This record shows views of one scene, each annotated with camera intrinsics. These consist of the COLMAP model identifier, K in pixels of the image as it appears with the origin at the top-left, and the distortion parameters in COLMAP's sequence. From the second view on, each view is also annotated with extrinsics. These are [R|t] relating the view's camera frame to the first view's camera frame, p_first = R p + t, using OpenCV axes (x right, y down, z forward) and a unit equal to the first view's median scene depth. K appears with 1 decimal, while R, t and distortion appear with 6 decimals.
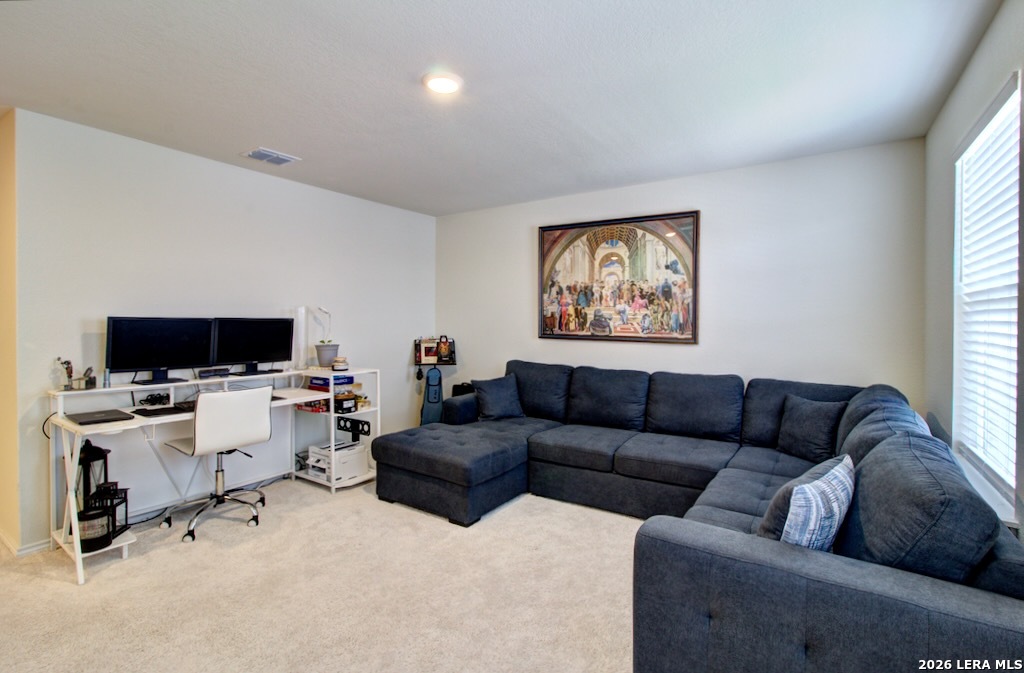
lens RADIAL K [[466.9, 0, 515.7], [0, 466.9, 322.3], [0, 0, 1]] dist [-0.002406, 0.000758]
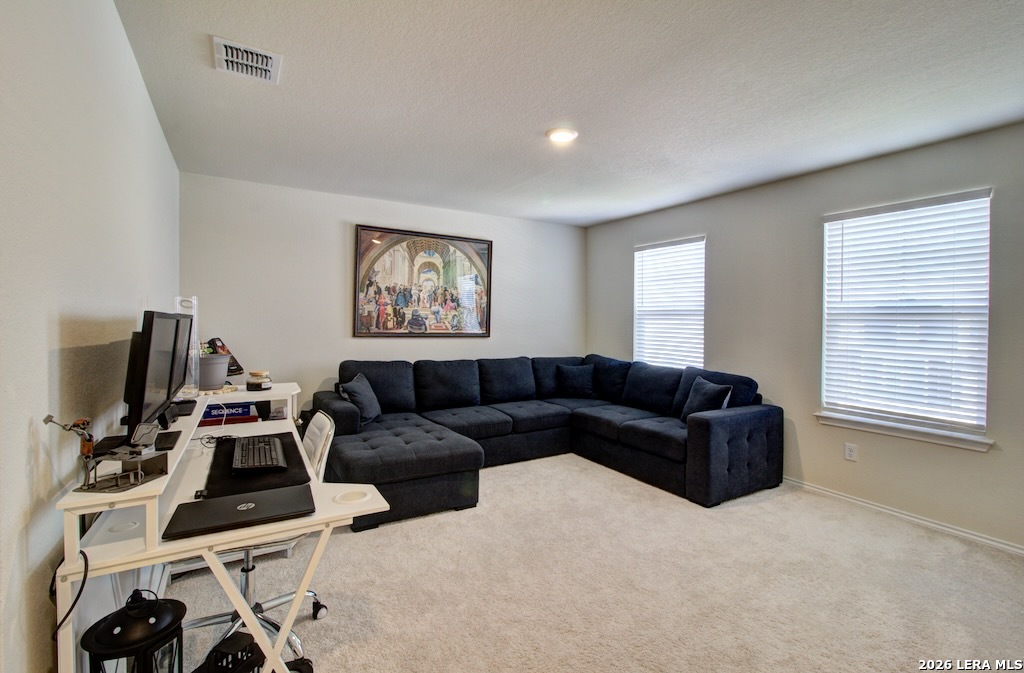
lens RADIAL K [[466.9, 0, 515.7], [0, 466.9, 322.3], [0, 0, 1]] dist [-0.002406, 0.000758]
pose [[0.467877, -0.010815, 0.883728, -0.716214], [-0.009294, 0.999810, 0.017156, -0.019162], [-0.883745, -0.016240, 0.467687, 0.258518]]
